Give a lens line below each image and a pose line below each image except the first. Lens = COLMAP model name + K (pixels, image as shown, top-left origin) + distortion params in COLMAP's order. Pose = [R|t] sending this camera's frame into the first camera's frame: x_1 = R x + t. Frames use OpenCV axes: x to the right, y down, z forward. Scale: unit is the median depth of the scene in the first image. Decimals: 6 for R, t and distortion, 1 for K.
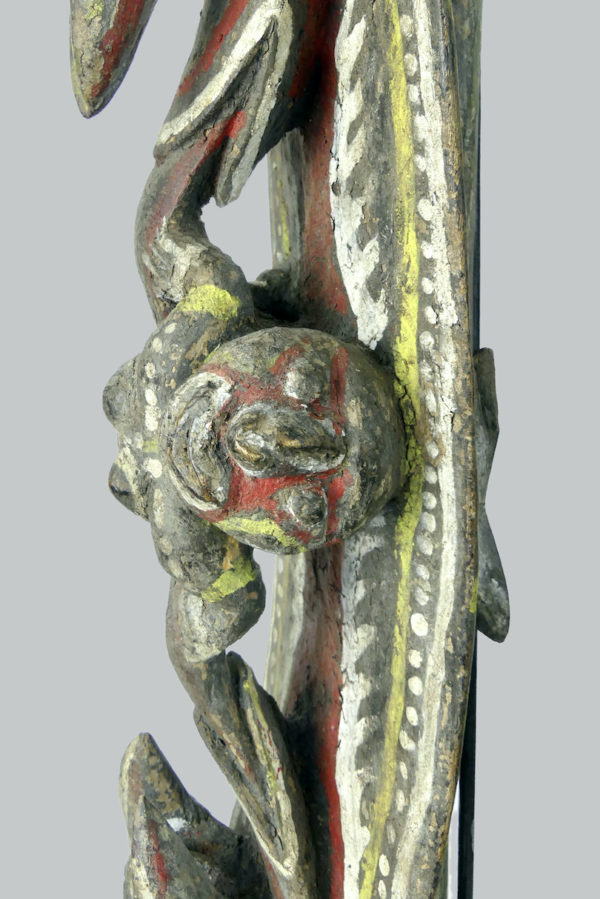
lens RADIAL K [[1031.3, 0, 300.0], [0, 1031.3, 449.5], [0, 0, 1]] dist [0.002269, -0.023452]
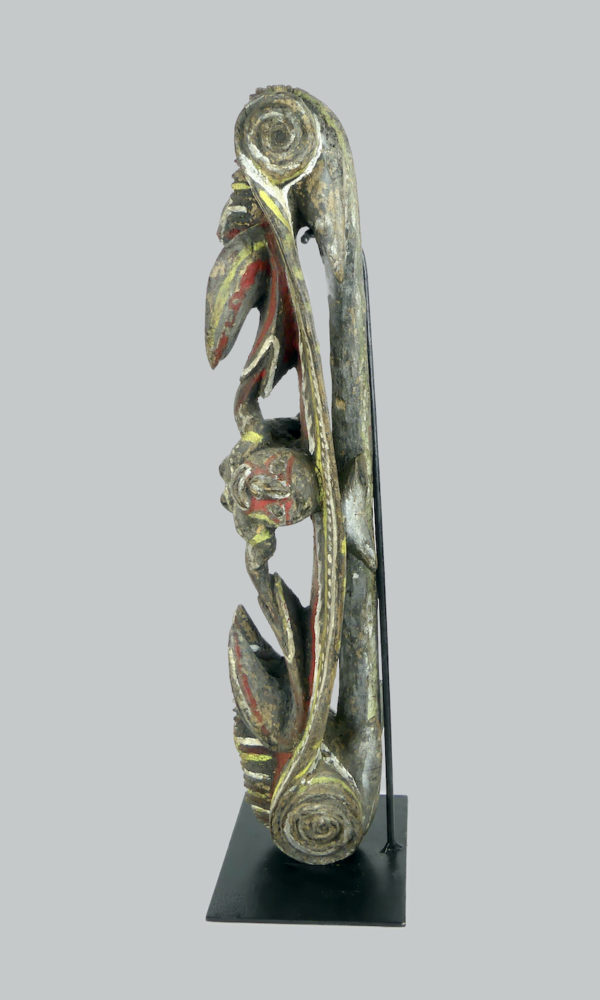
lens RADIAL K [[1474.4, 0, 300.0], [0, 1474.4, 500.0], [0, 0, 1]] dist [0.330201, 0.003734]
pose [[0.958488, 0.042717, -0.281914, 1.140554], [-0.036054, 0.998935, 0.028781, -0.088819], [0.282843, -0.017422, 0.959008, -2.735385]]
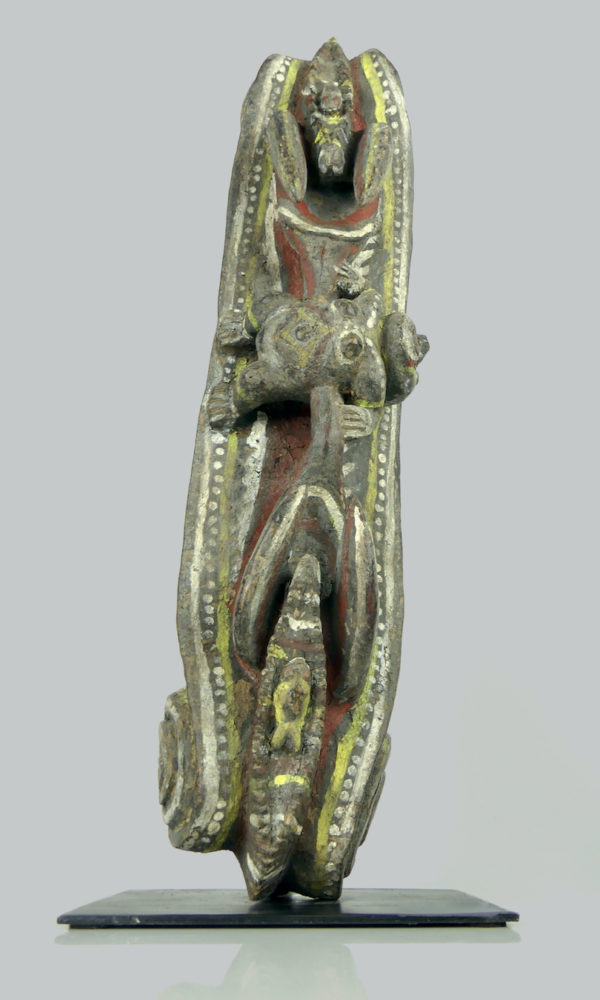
lens RADIAL K [[794.7, 0, 338.9], [0, 794.7, 499.2], [0, 0, 1]] dist [-0.015763, -0.007887]
pose [[0.130734, 0.375927, 0.917381, -1.618211], [0.219681, 0.891336, -0.396561, 1.003049], [-0.966772, 0.253375, 0.033943, 1.097510]]
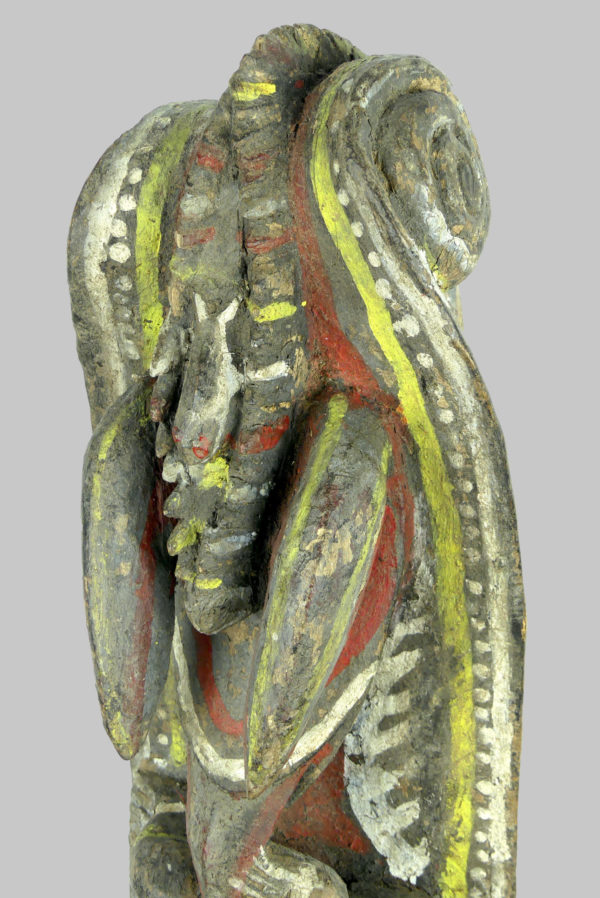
lens RADIAL K [[1735.5, 0, 300.0], [0, 1735.5, 449.0], [0, 0, 1]] dist [-0.025707, -0.133733]
pose [[0.695442, -0.238209, 0.677950, -1.223734], [0.175887, 0.971186, 0.160817, -0.908261], [-0.696724, 0.007403, 0.717301, -0.313860]]
